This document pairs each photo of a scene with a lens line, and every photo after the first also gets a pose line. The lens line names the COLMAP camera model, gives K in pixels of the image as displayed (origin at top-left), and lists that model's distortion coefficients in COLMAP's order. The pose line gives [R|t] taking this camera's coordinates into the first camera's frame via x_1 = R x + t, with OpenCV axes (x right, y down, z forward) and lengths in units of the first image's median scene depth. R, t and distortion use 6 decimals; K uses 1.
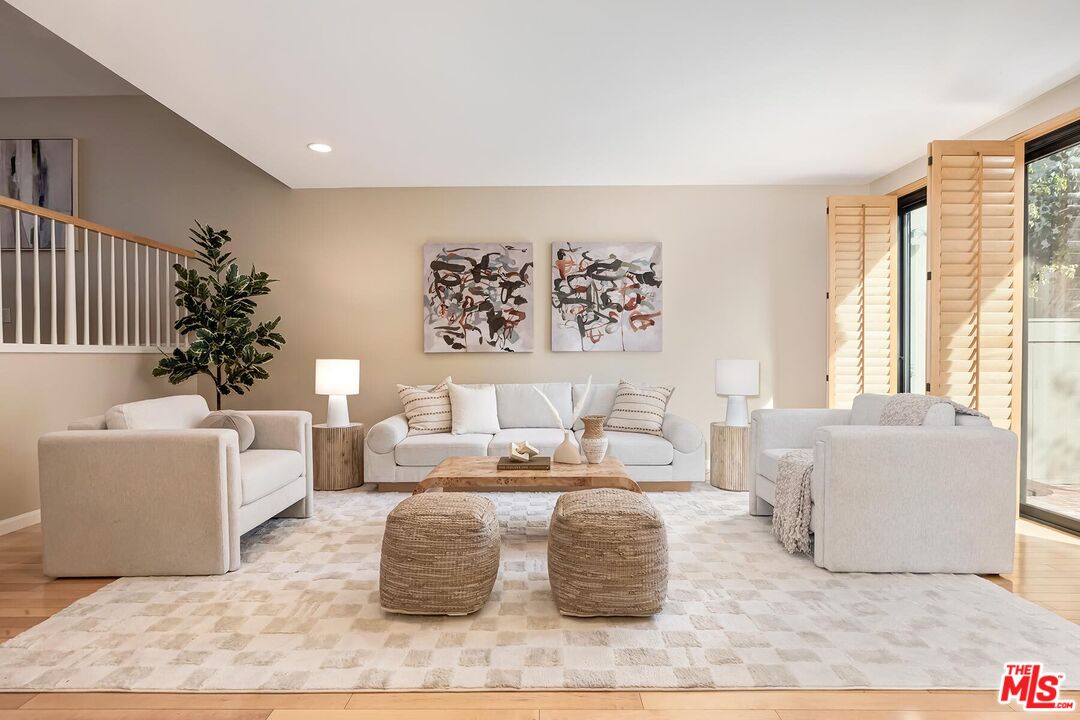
lens RADIAL K [[518.2, 0, 538.7], [0, 518.2, 360.1], [0, 0, 1]] dist [0.002237, -0.000350]
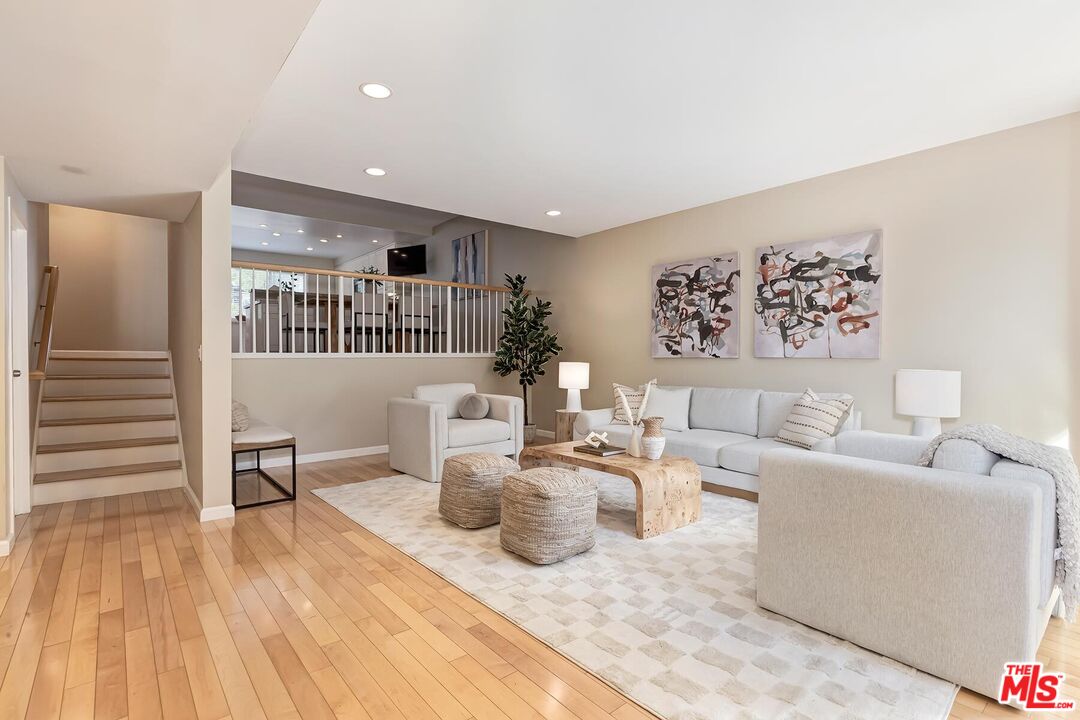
lens RADIAL K [[492.4, 0, 542.1], [0, 492.4, 351.6], [0, 0, 1]] dist [0.007457, -0.002009]
pose [[0.678002, -0.002285, -0.735057, 0.449088], [-0.011442, 0.999841, -0.013662, -0.011216], [0.734971, 0.017673, 0.677868, 0.058279]]
